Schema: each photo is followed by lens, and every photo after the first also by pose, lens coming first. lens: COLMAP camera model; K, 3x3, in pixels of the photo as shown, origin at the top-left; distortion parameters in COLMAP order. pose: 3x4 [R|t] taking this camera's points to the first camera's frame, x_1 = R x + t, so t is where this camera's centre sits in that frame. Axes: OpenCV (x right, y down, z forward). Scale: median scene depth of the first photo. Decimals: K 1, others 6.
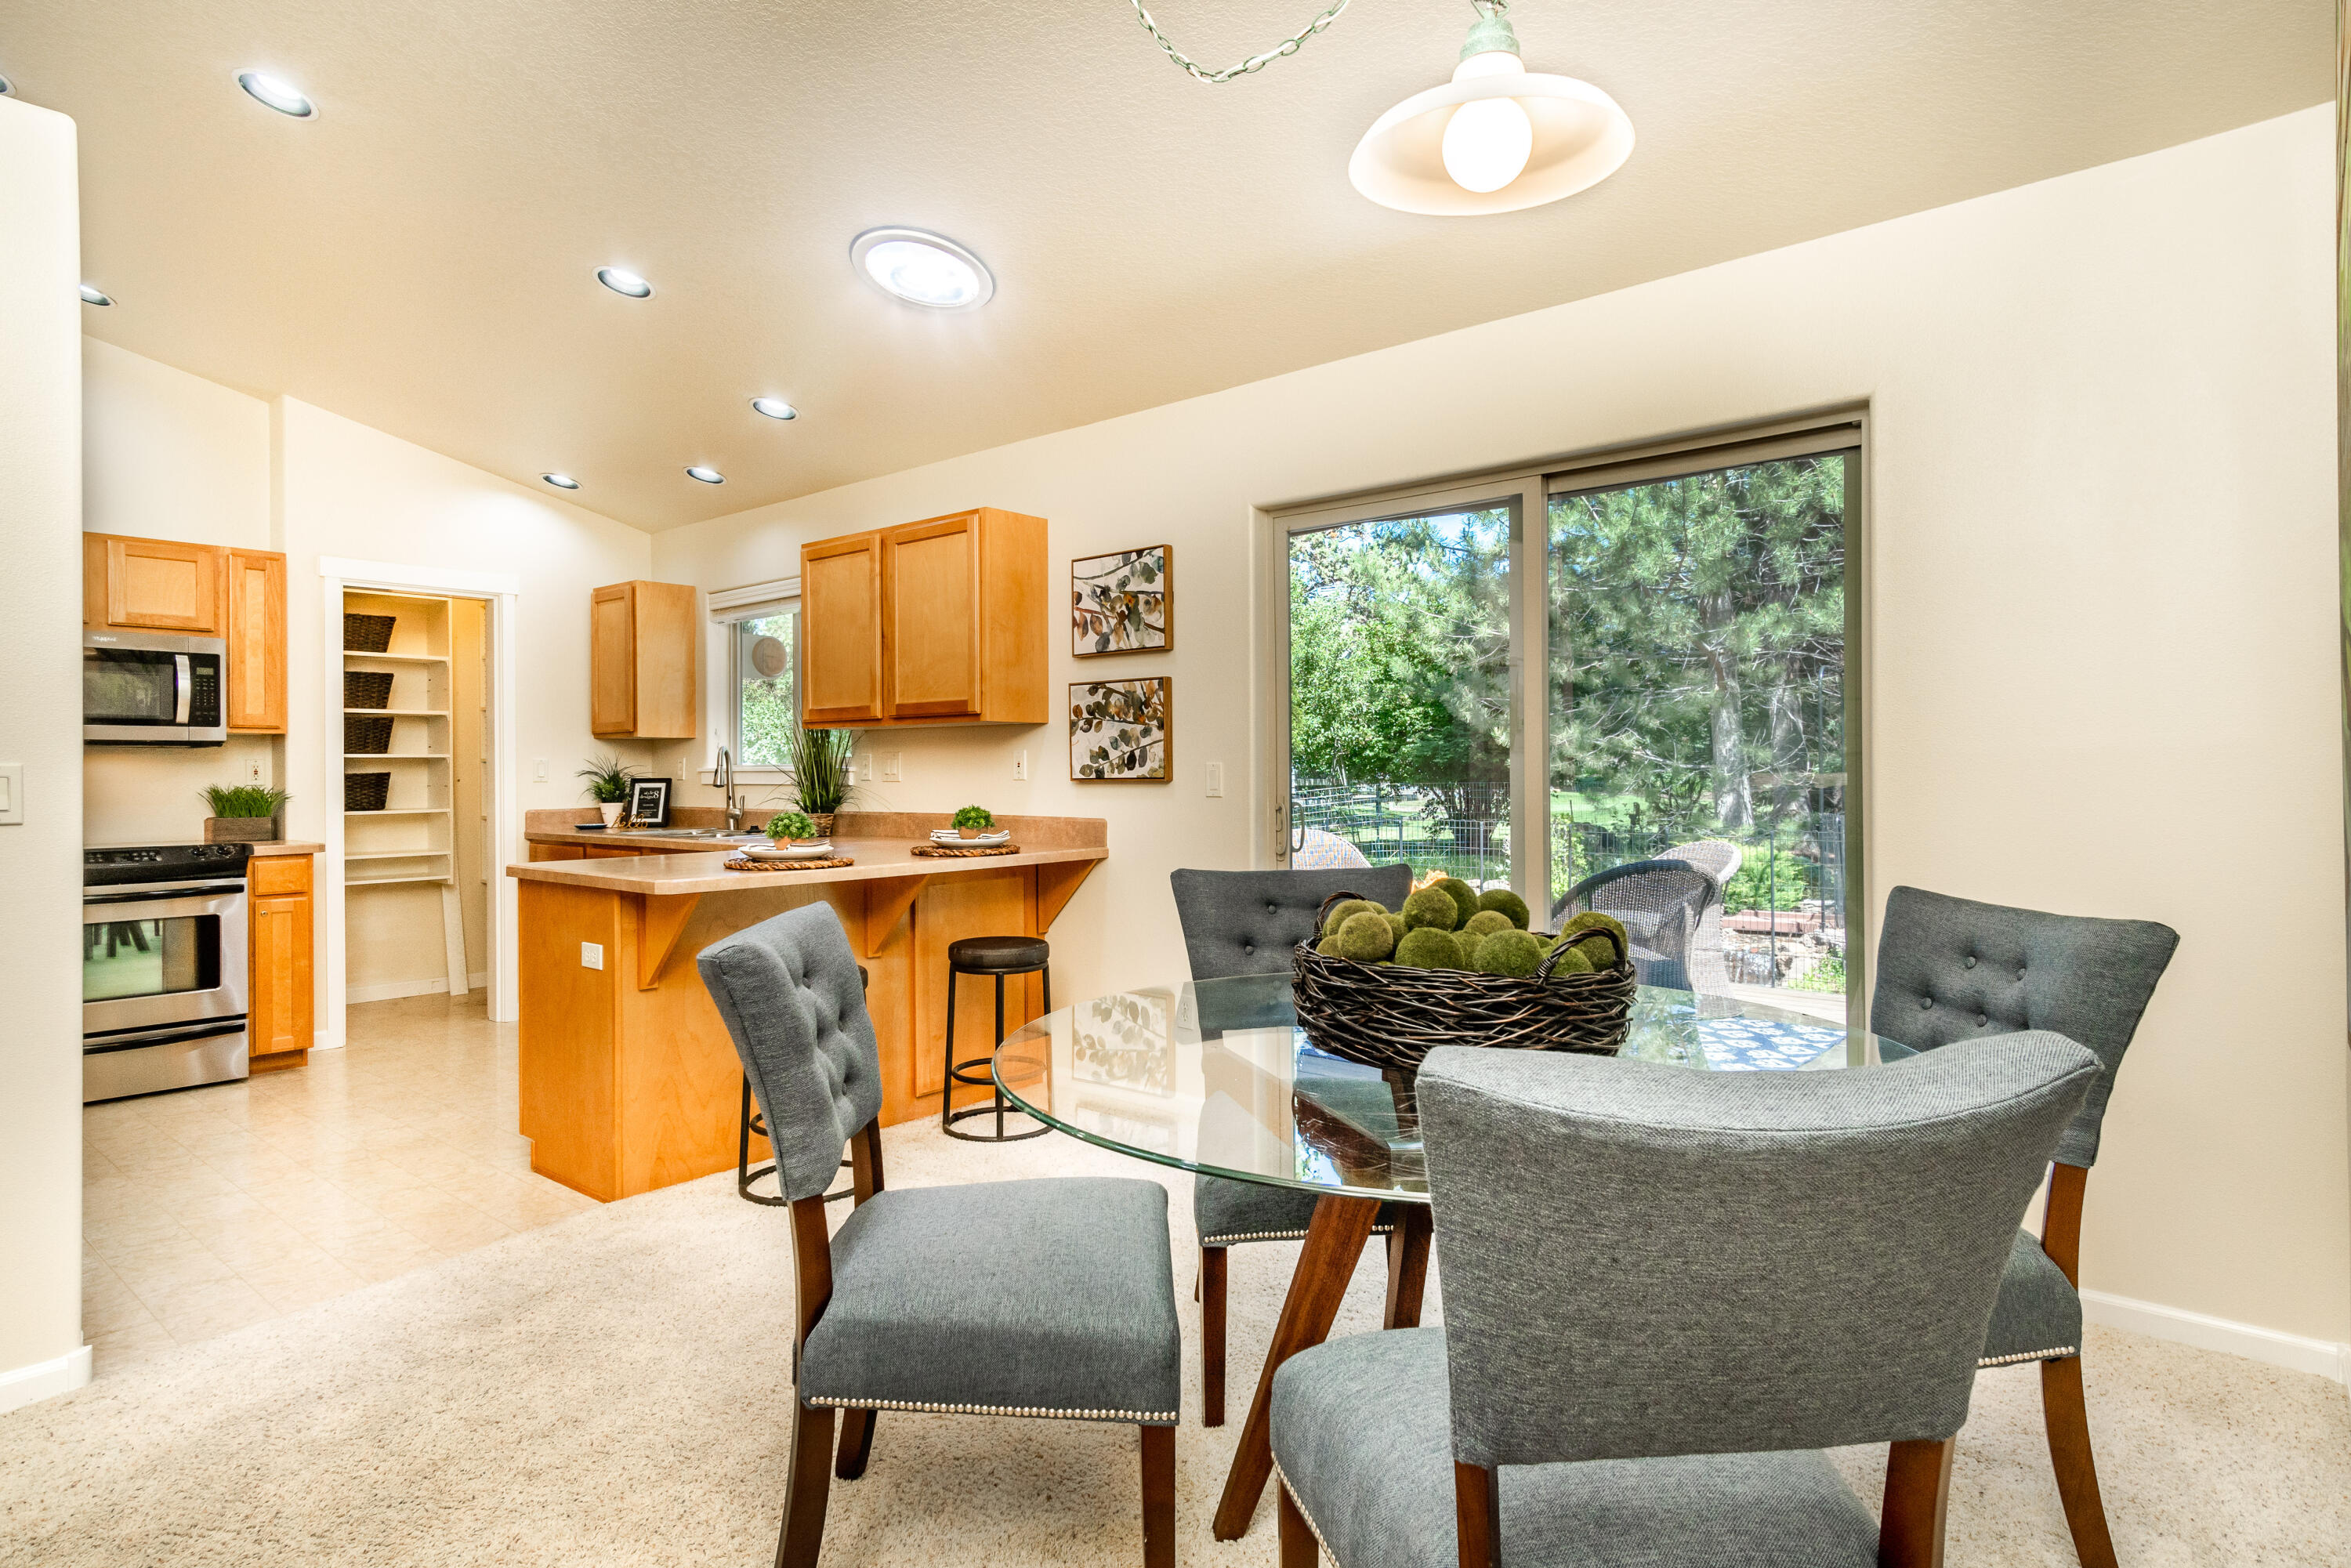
lens RADIAL K [[1265.7, 0, 1182.7], [0, 1265.7, 811.5], [0, 0, 1]] dist [0.006652, 0.000818]
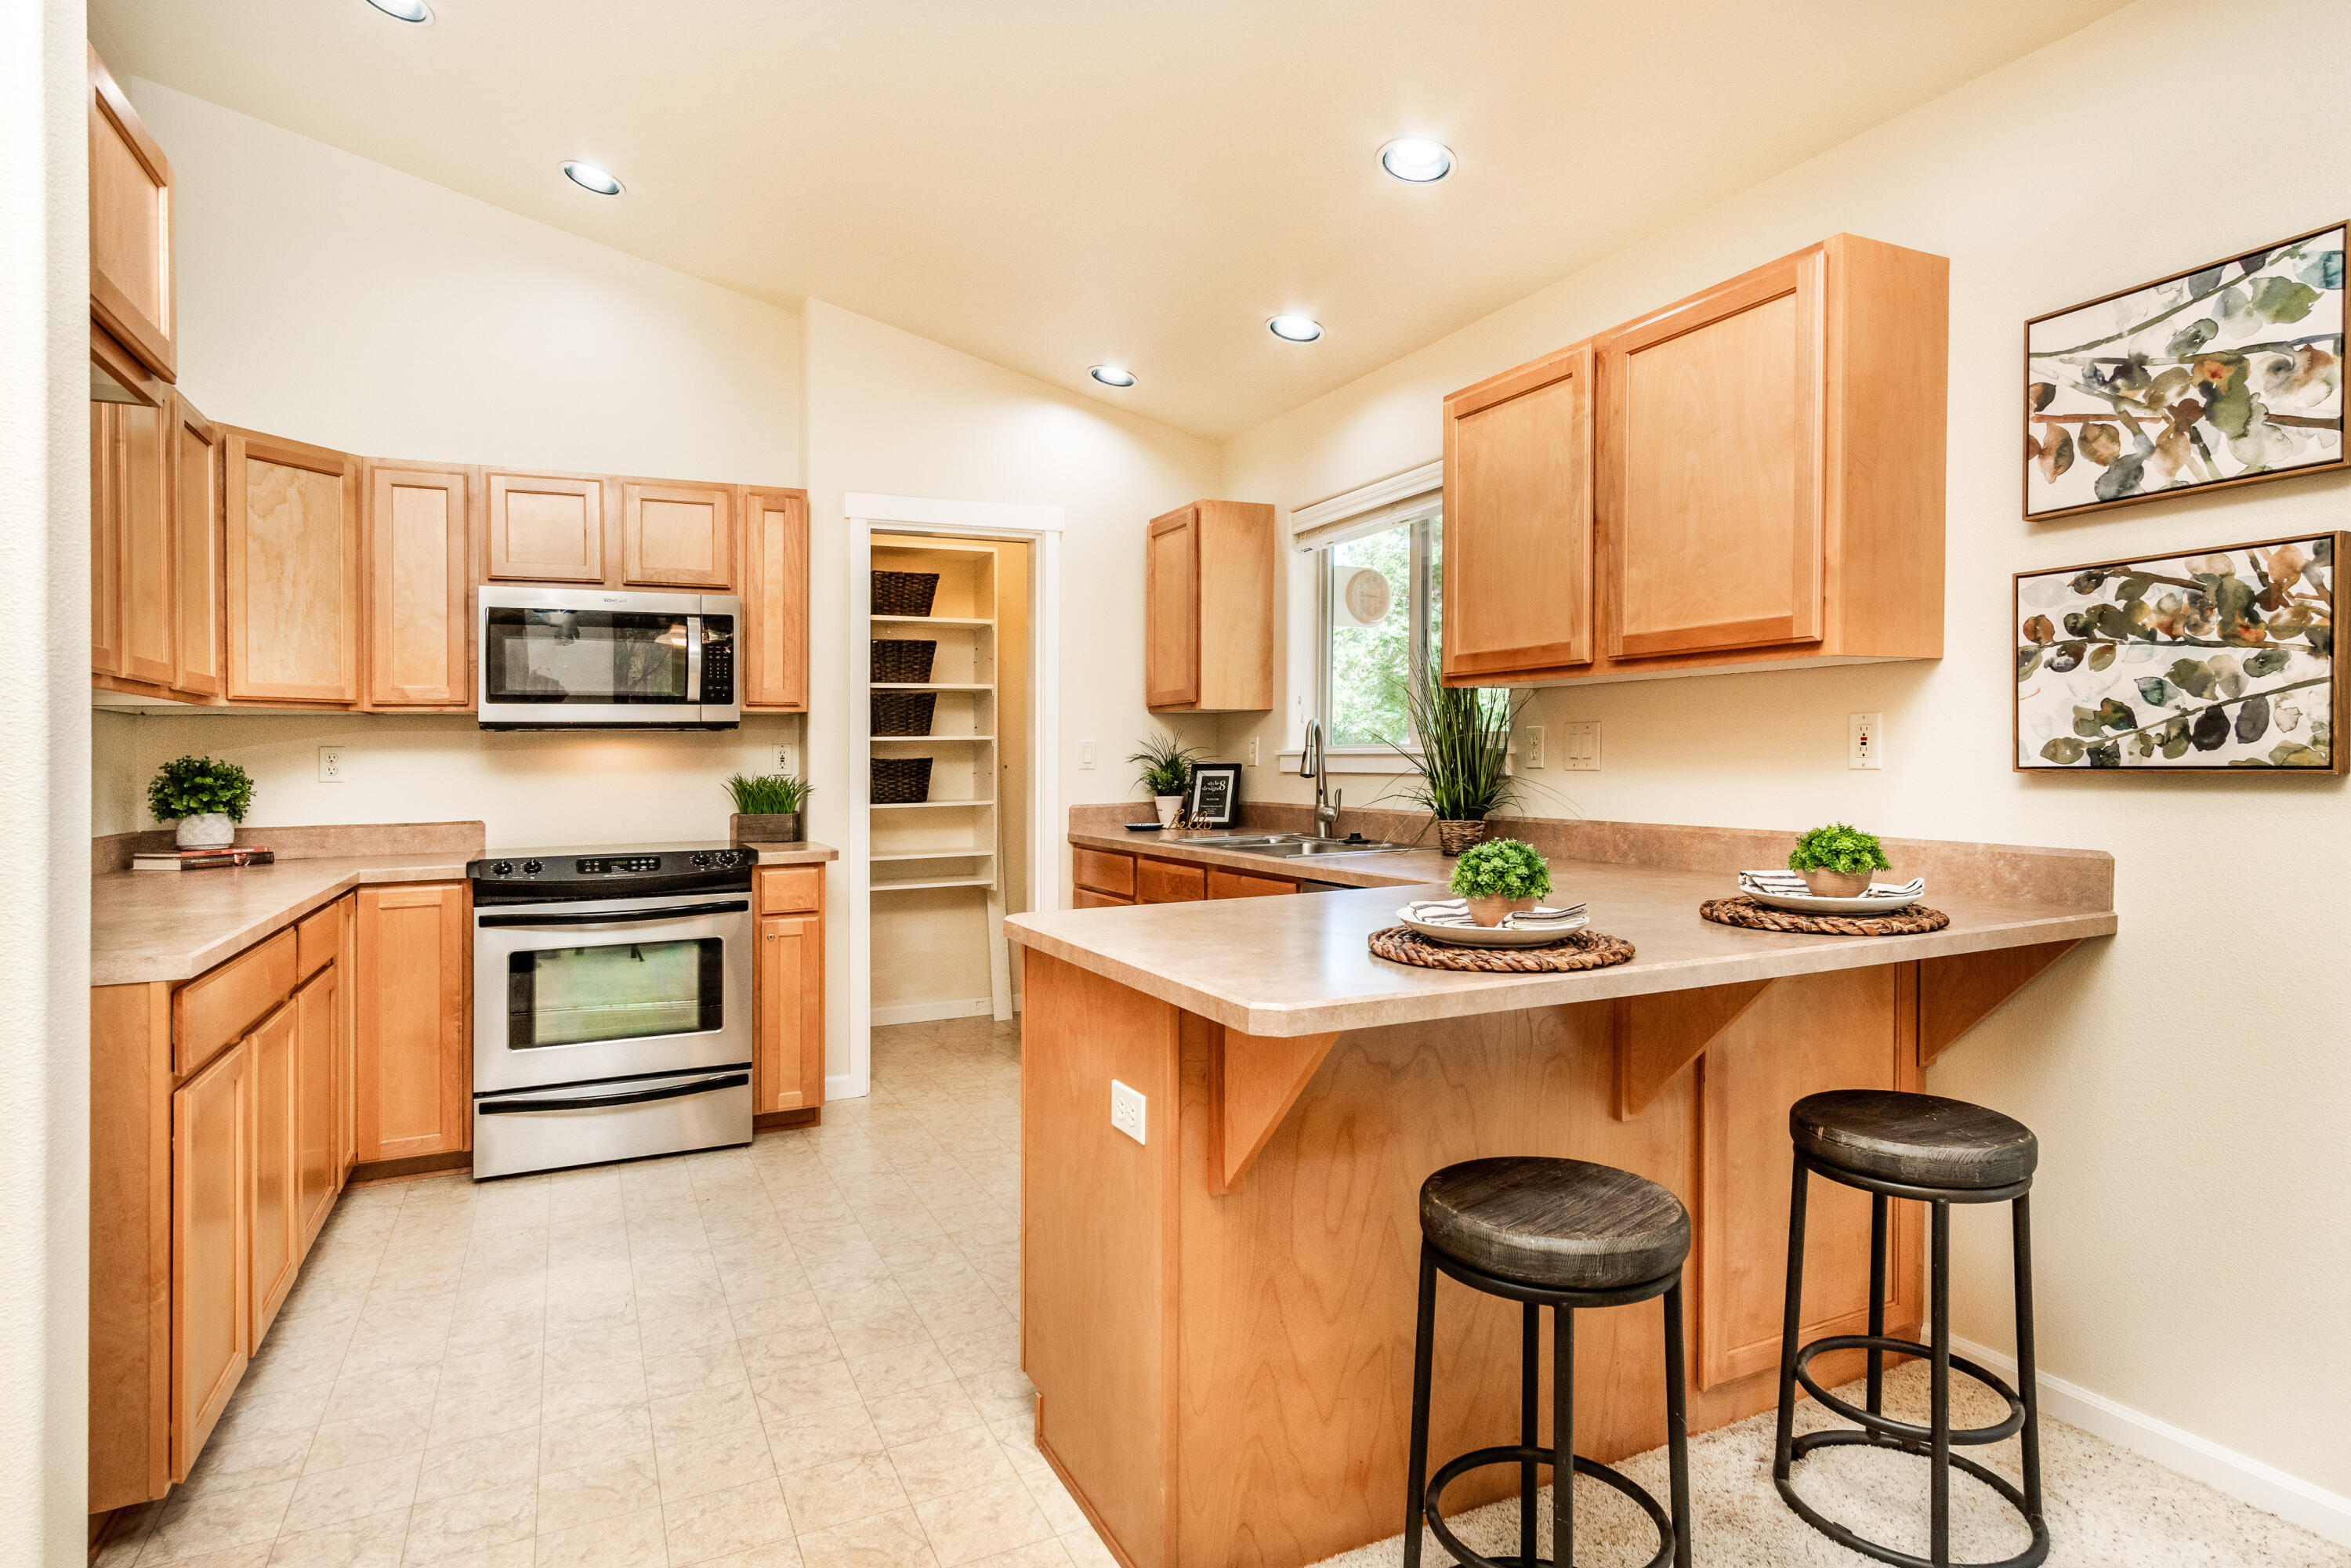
lens RADIAL K [[1259.3, 0, 1167.5], [0, 1259.3, 770.0], [0, 0, 1]] dist [0.002593, 0.001533]
pose [[0.910340, -0.000196, -0.413860, -0.169977], [-0.006590, 0.999866, -0.014969, -0.014186], [0.413808, 0.016355, 0.910217, 0.382474]]
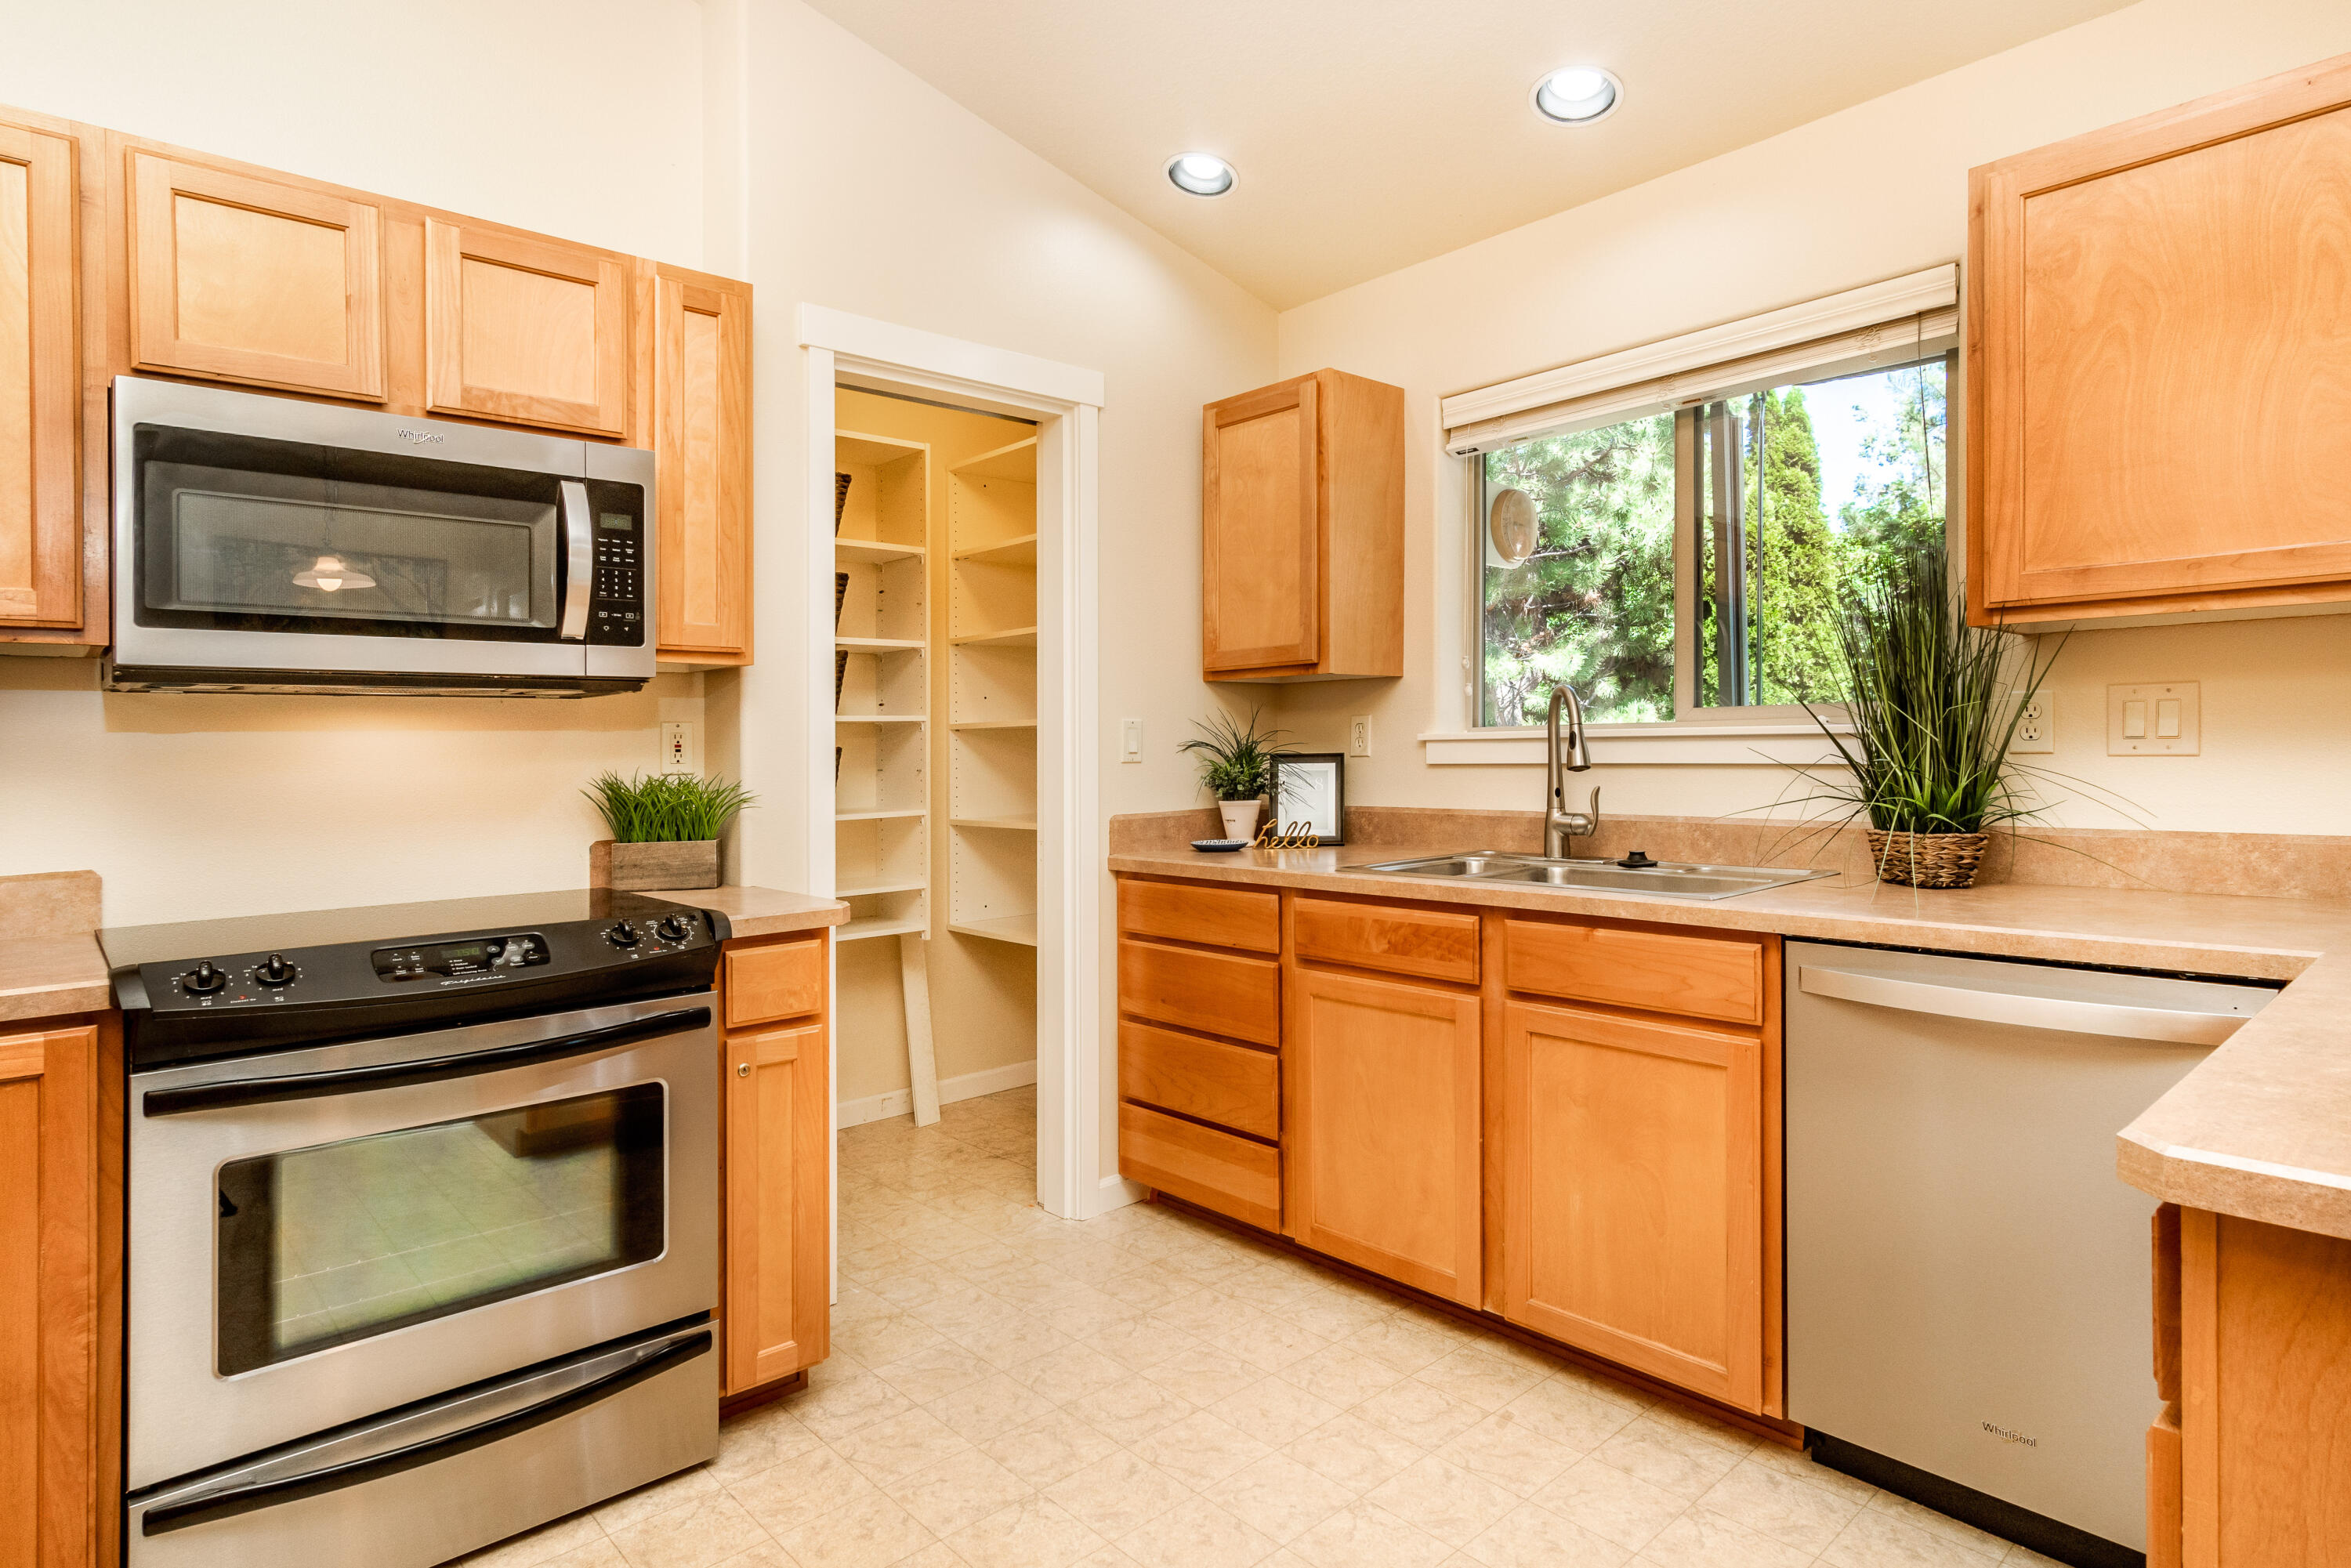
lens RADIAL K [[1264.3, 0, 1169.8], [0, 1264.3, 763.0], [0, 0, 1]] dist [0.002070, 0.000301]
pose [[0.990895, -0.007028, -0.134451, -0.516810], [0.004572, 0.999817, -0.018564, -0.016317], [0.134557, 0.017780, 0.990746, 0.586566]]
